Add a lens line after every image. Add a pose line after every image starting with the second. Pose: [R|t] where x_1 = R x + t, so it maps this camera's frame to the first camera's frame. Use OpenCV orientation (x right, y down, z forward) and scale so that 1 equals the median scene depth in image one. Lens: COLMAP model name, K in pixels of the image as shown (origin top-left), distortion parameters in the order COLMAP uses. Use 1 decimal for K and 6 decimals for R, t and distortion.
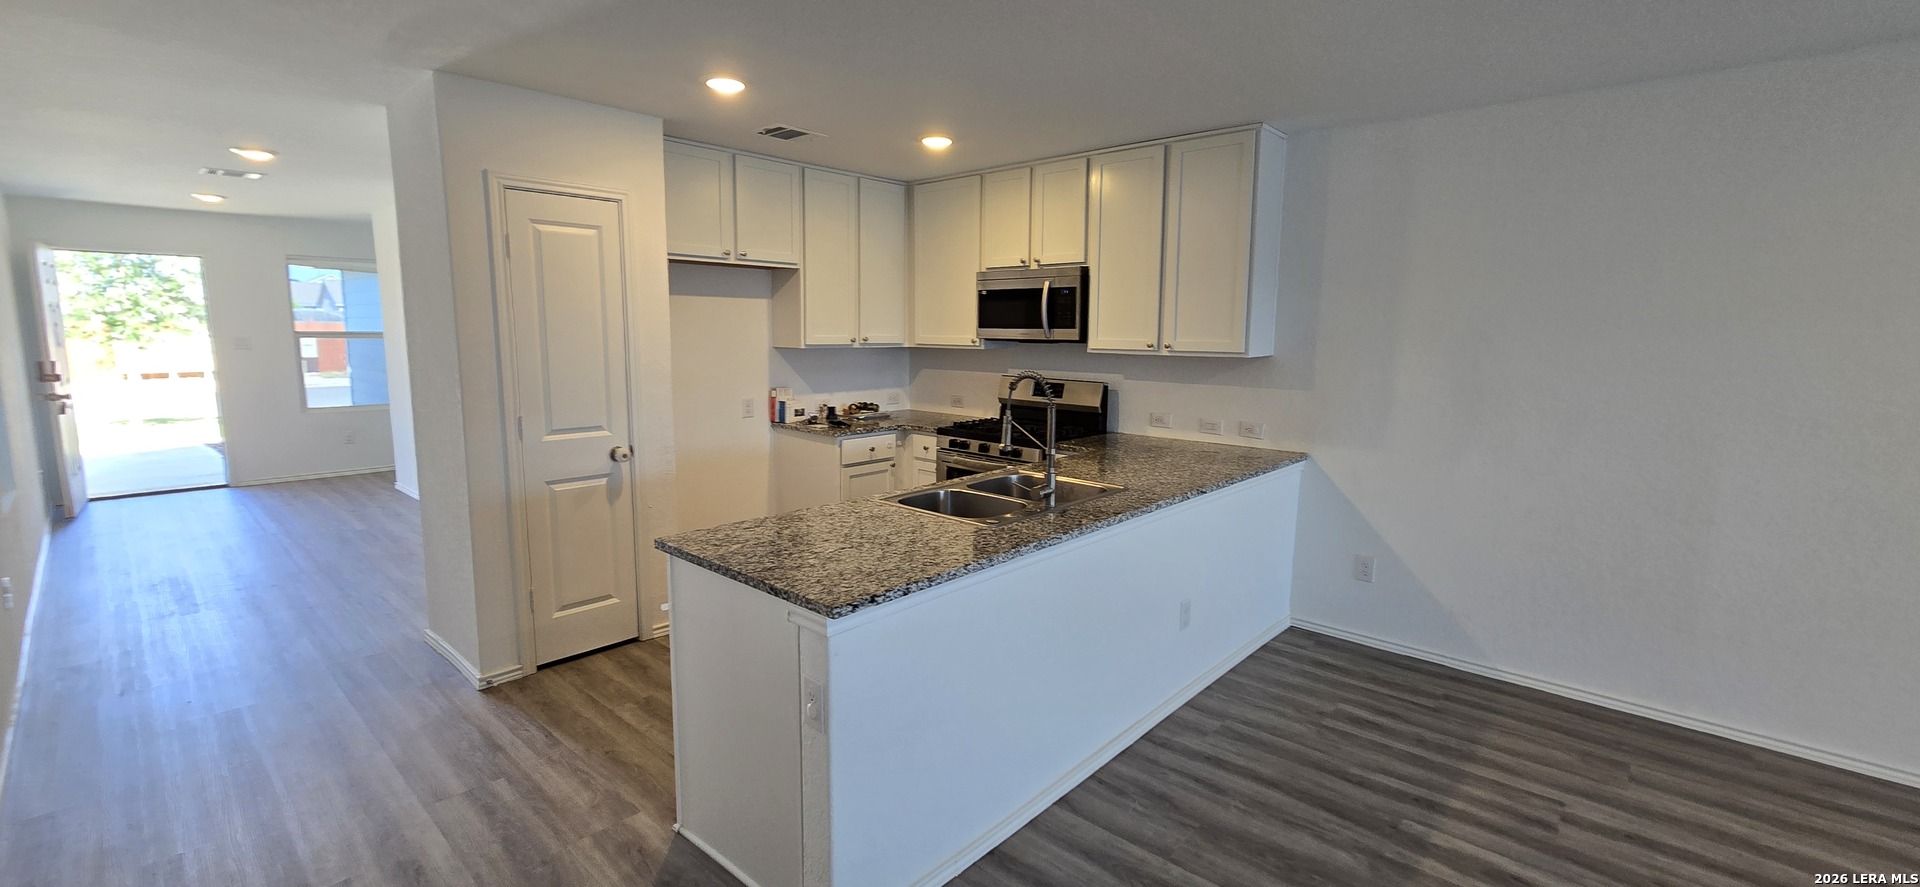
lens RADIAL K [[781.7, 0, 964.0], [0, 781.7, 433.3], [0, 0, 1]] dist [-0.006945, 0.003496]
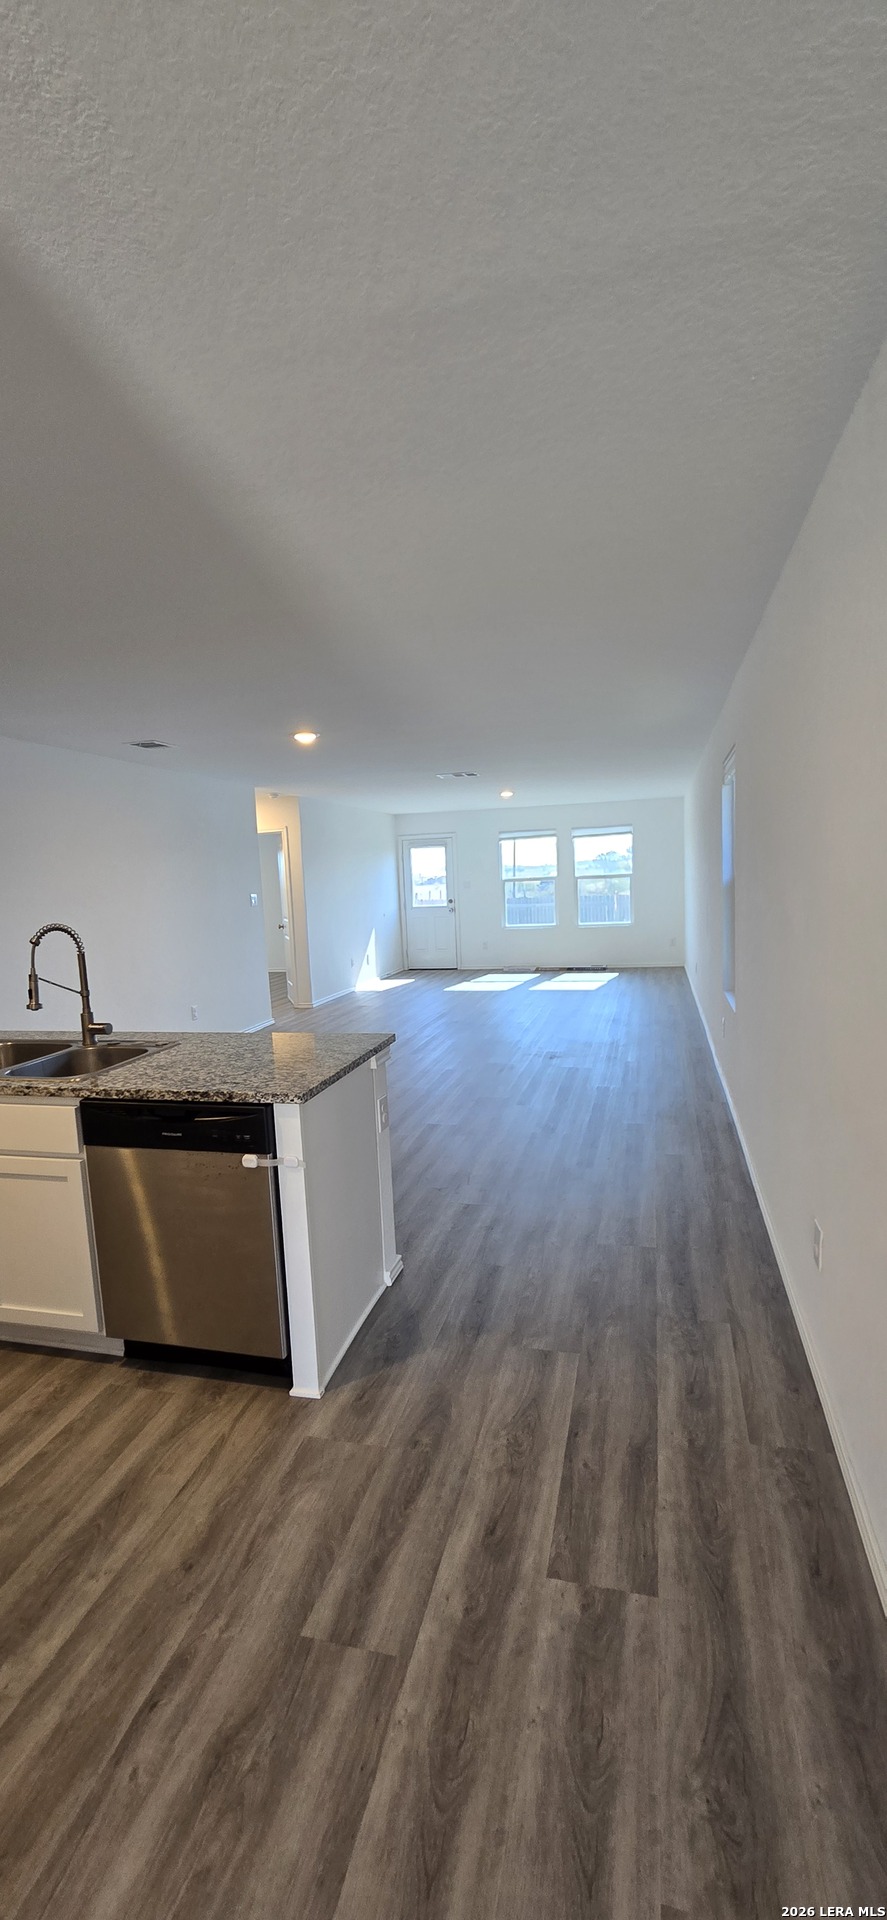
lens RADIAL K [[781.7, 0, 446.3], [0, 781.7, 972.2], [0, 0, 1]] dist [-0.006945, 0.003496]
pose [[-0.451403, -0.103468, 0.886301, -0.779097], [0.159498, 0.967903, 0.194228, -0.098565], [-0.877950, 0.229038, -0.420412, 0.725083]]
